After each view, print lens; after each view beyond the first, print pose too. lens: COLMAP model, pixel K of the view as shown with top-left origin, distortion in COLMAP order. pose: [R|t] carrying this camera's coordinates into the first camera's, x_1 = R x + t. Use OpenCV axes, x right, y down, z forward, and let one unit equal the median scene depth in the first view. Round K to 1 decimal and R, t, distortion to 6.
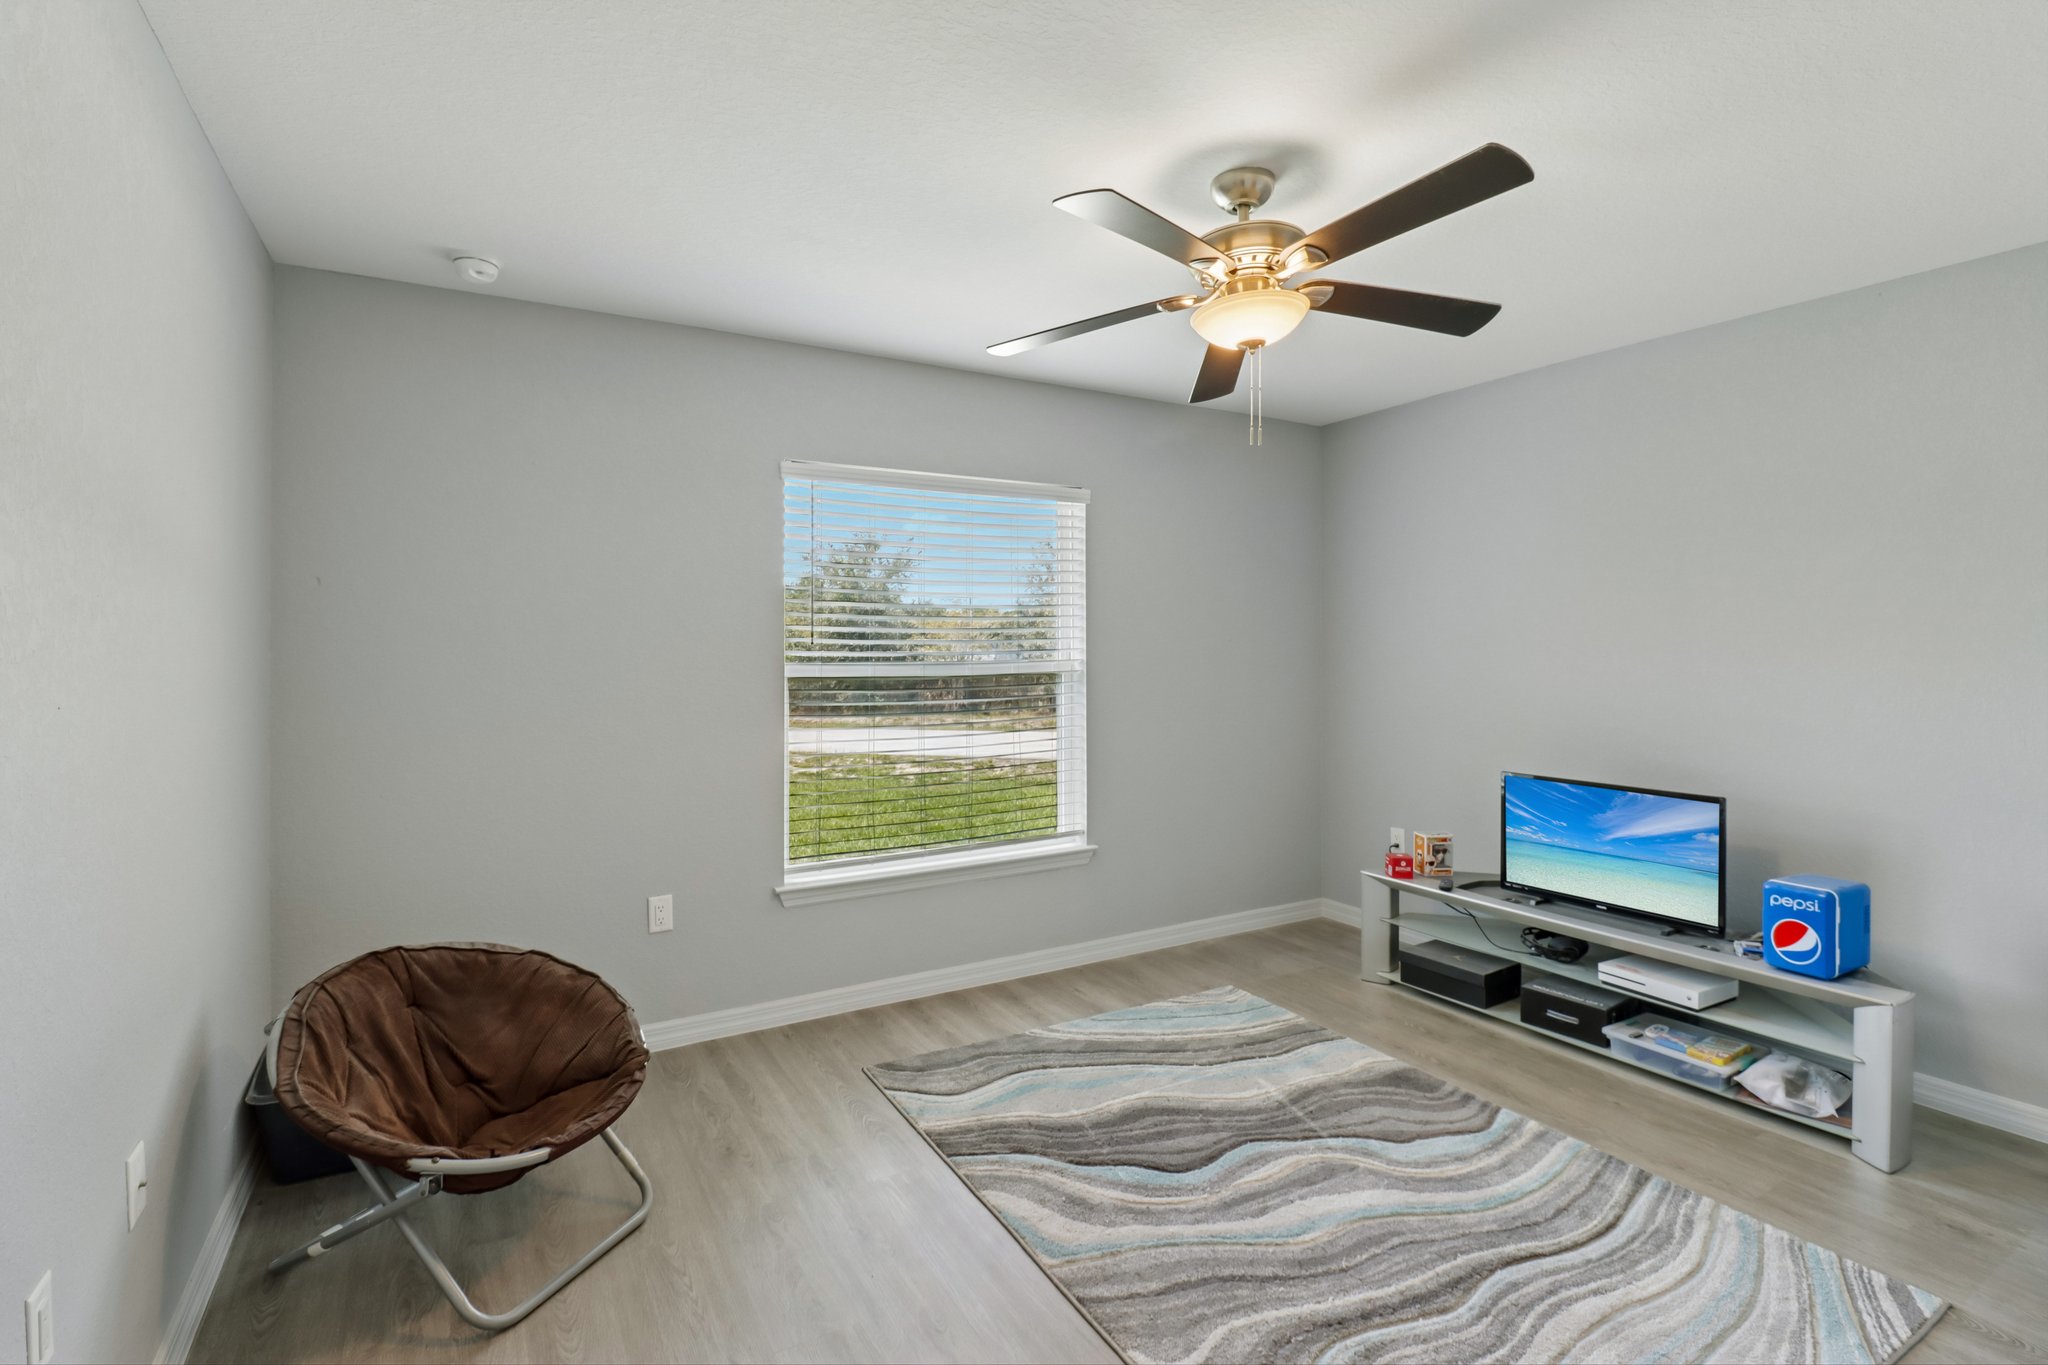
lens RADIAL K [[949.9, 0, 1016.3], [0, 949.9, 648.4], [0, 0, 1]] dist [0.026505, -0.016261]
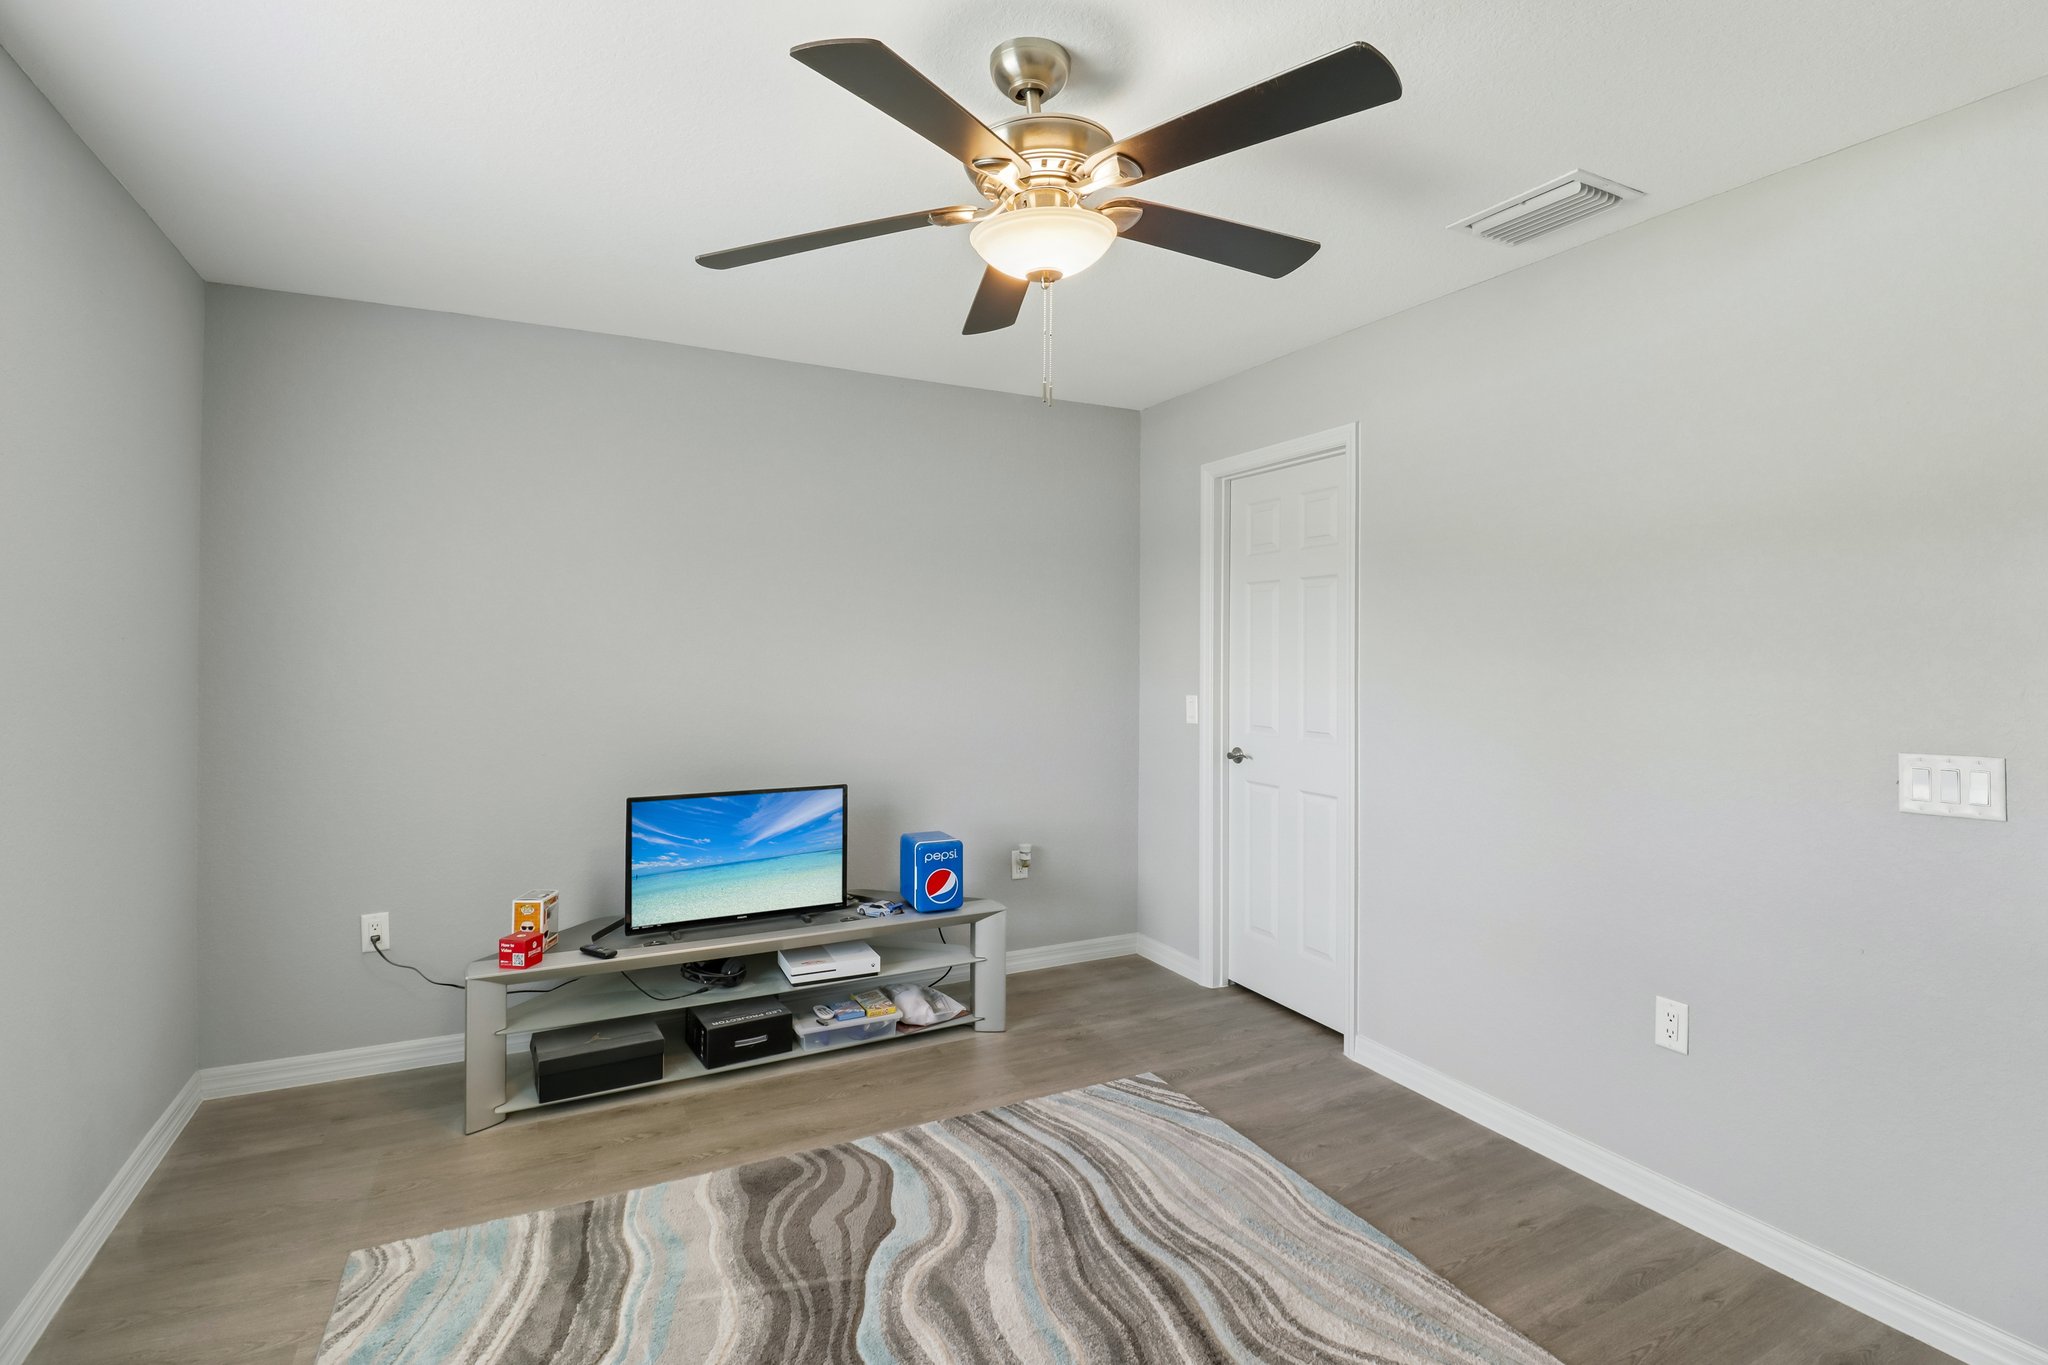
lens RADIAL K [[972.1, 0, 1055.4], [0, 972.1, 640.7], [0, 0, 1]] dist [0.009223, -0.016378]
pose [[0.044525, 0.010250, 0.998956, -0.431281], [-0.005105, 0.999937, -0.010032, -0.005592], [-0.998995, -0.004653, 0.044575, 0.732688]]
